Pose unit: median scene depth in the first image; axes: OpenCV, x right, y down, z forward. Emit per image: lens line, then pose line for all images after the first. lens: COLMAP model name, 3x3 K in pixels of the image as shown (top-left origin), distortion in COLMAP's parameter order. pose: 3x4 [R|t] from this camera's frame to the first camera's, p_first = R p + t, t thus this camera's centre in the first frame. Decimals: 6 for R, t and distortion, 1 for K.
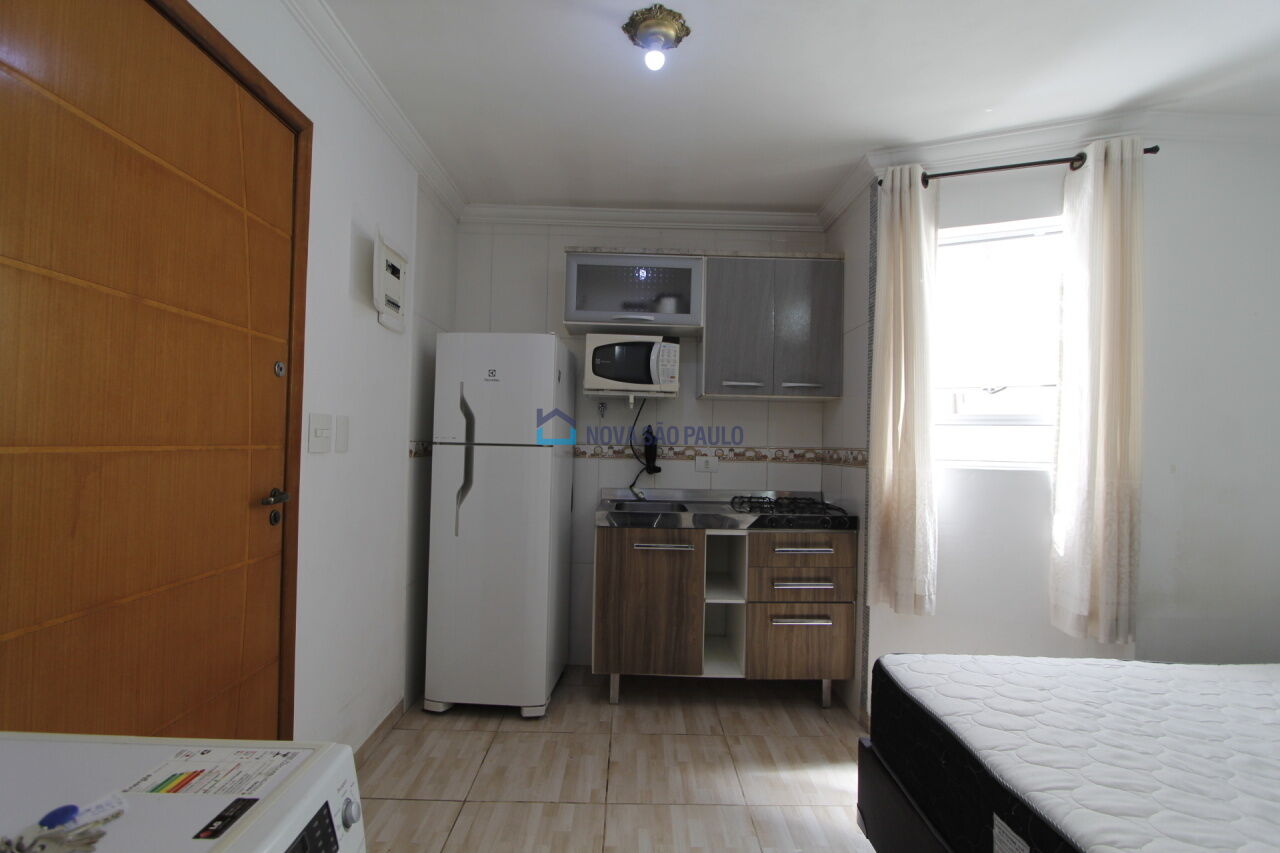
lens RADIAL K [[594.9, 0, 634.0], [0, 594.9, 428.6], [0, 0, 1]] dist [-0.016369, 0.001687]
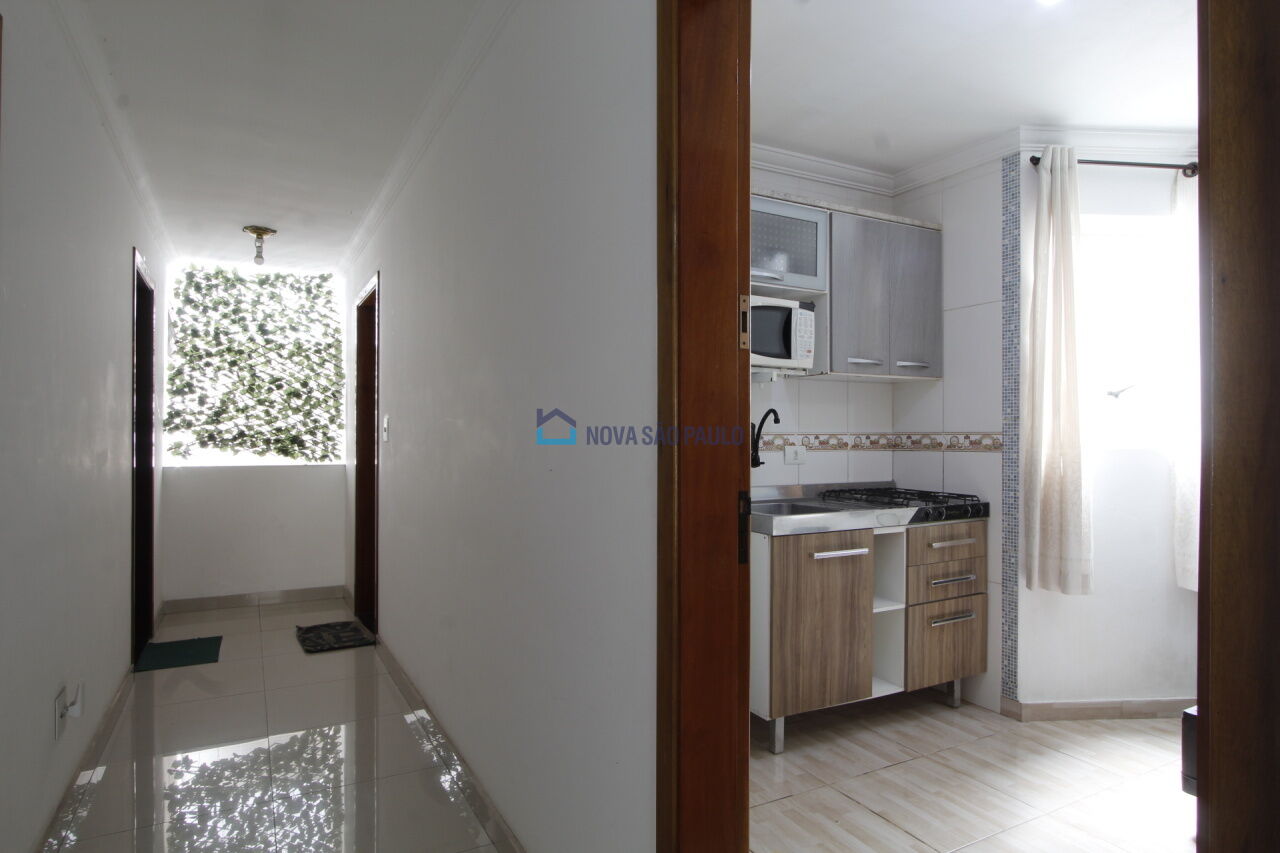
lens RADIAL K [[739.5, 0, 638.3], [0, 739.5, 432.3], [0, 0, 1]] dist [-0.000199, 0.000231]
pose [[0.877342, -0.019204, 0.479481, -0.695718], [0.005877, 0.999554, 0.029279, -0.005667], [-0.479829, -0.022869, 0.877064, 0.220471]]
